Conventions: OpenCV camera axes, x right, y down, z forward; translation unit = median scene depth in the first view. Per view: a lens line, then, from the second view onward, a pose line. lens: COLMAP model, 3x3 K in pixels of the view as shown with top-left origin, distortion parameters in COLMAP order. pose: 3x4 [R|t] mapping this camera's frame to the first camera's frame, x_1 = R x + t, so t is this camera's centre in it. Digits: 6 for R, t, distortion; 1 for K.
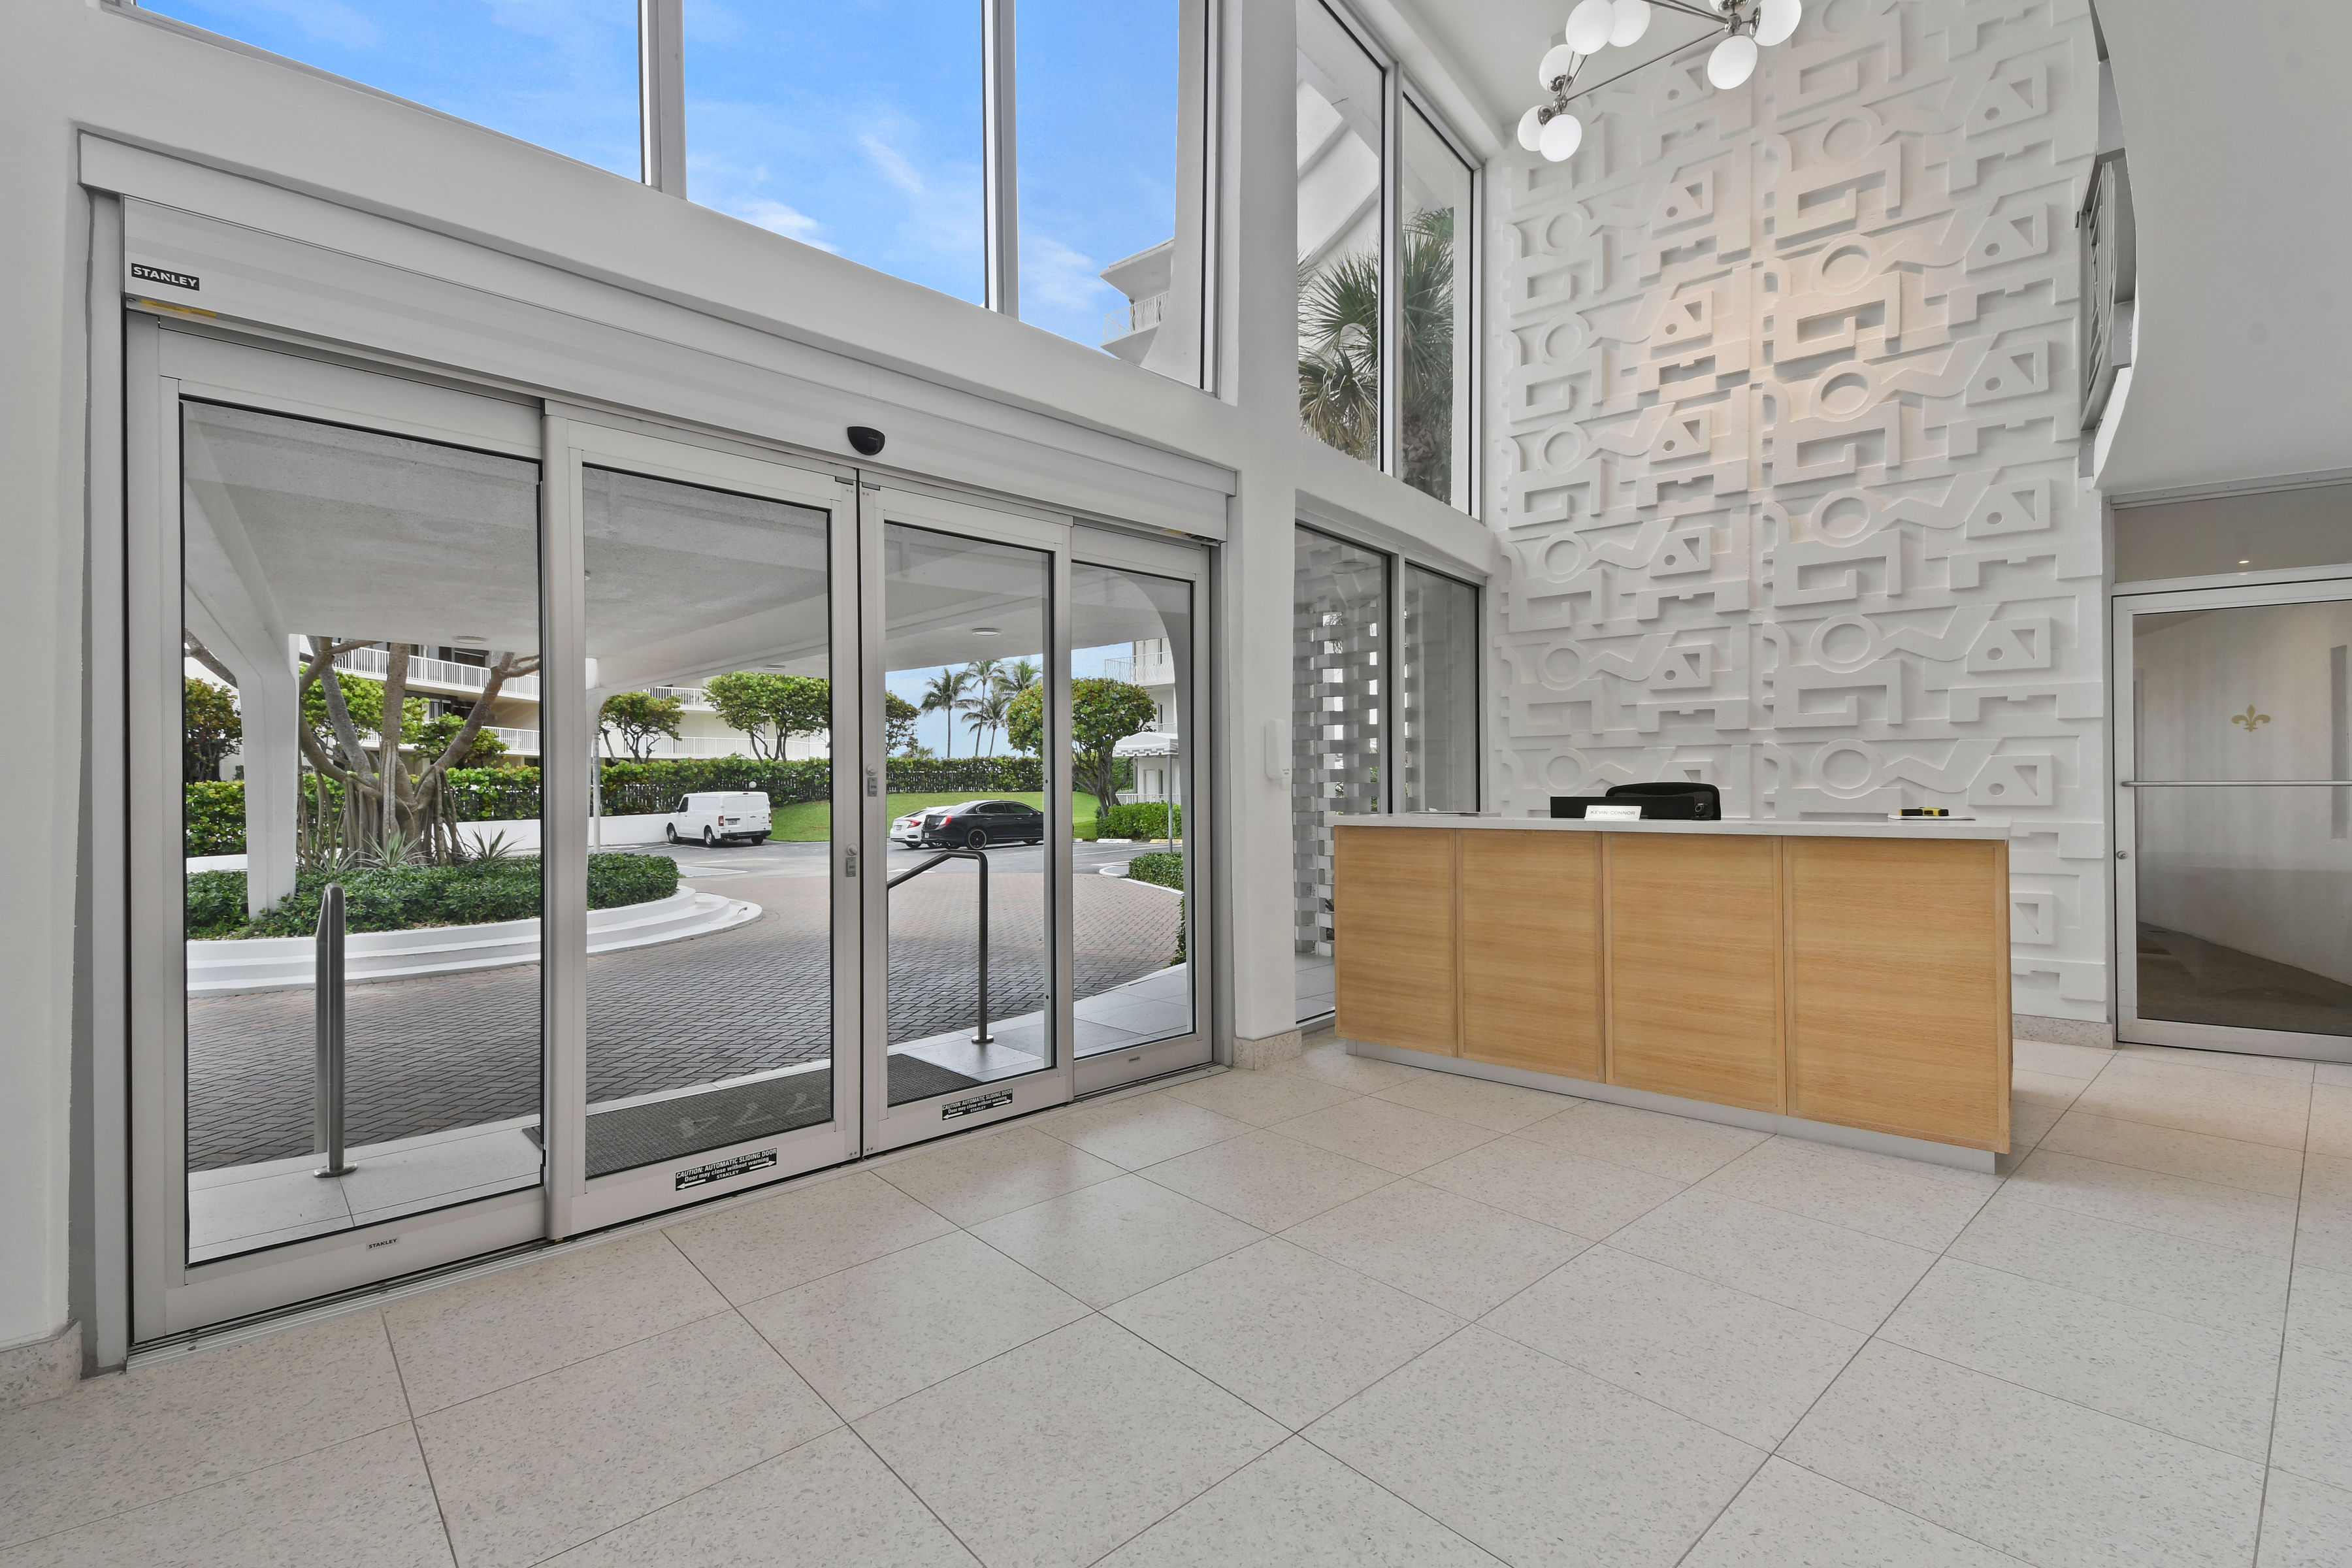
lens RADIAL K [[1031.4, 0, 1171.2], [0, 1031.4, 771.3], [0, 0, 1]] dist [0.078210, -0.038558]
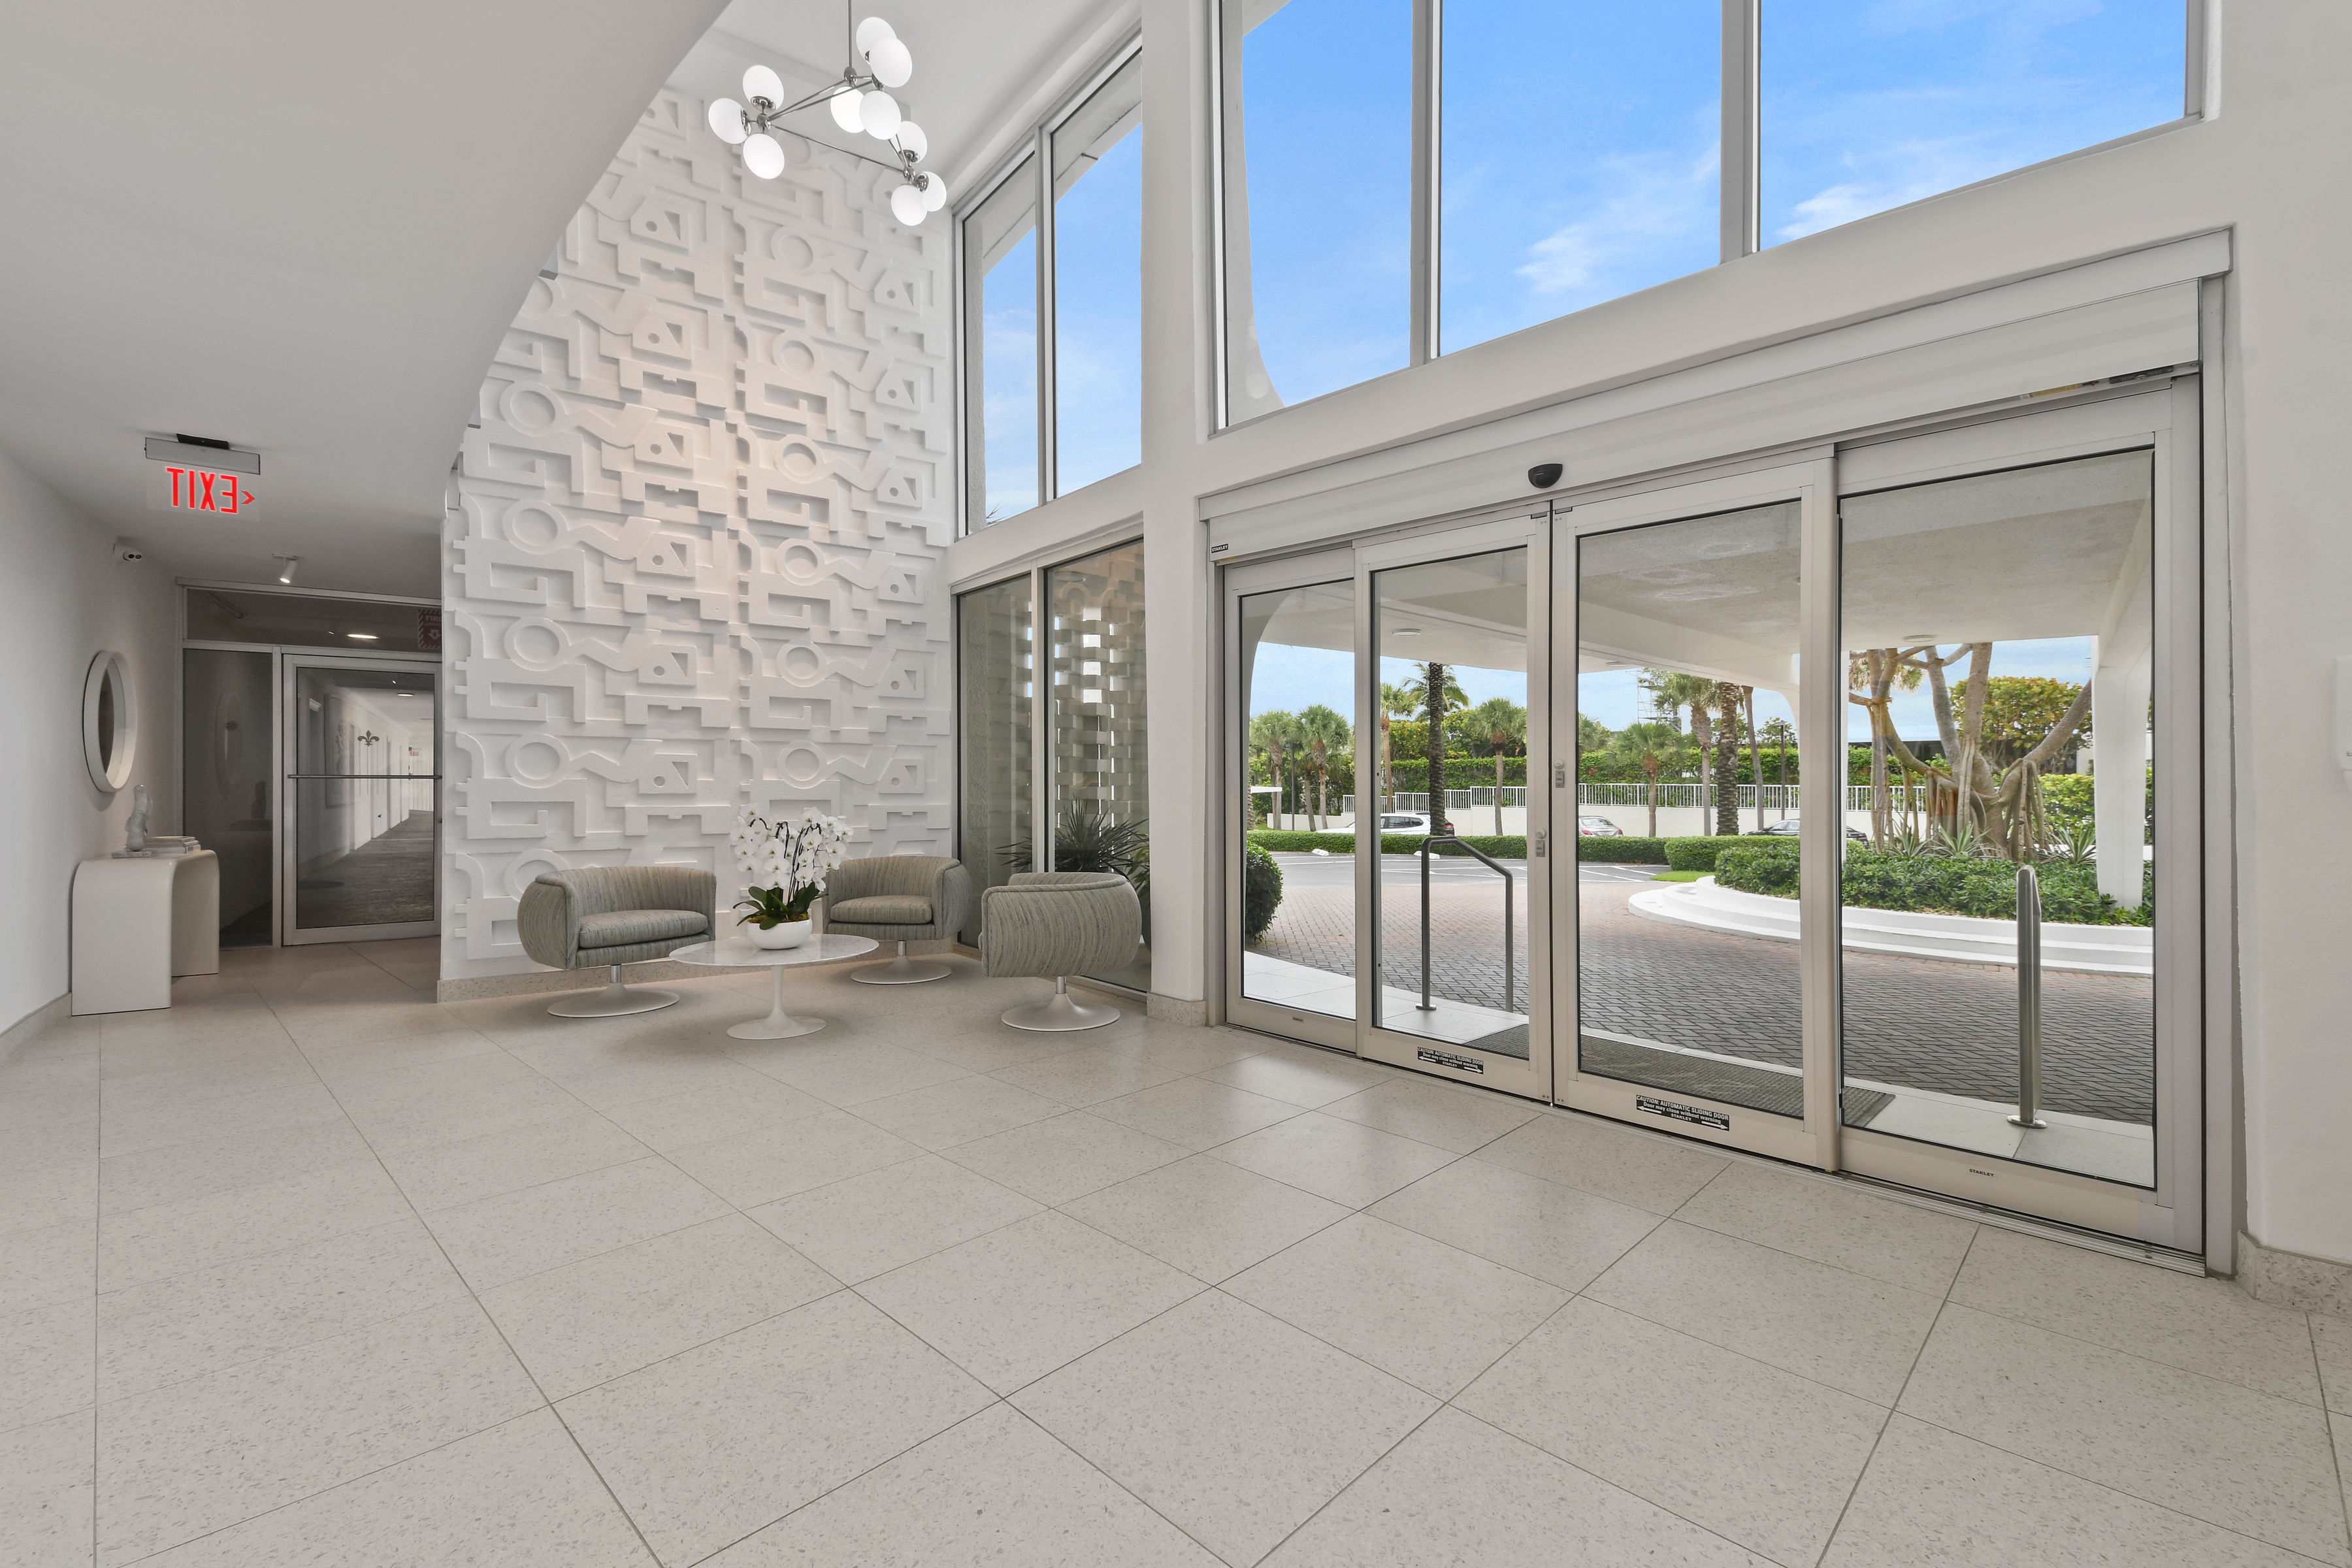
lens RADIAL K [[1032.6, 0, 1176.0], [0, 1032.6, 784.0], [0, 0, 1]] dist [0.001418, 0.000052]
pose [[0.043998, 0.012354, -0.998955, 0.699038], [0.006571, 0.999898, 0.012655, 0.001519], [0.999010, -0.007120, 0.043913, 0.466712]]
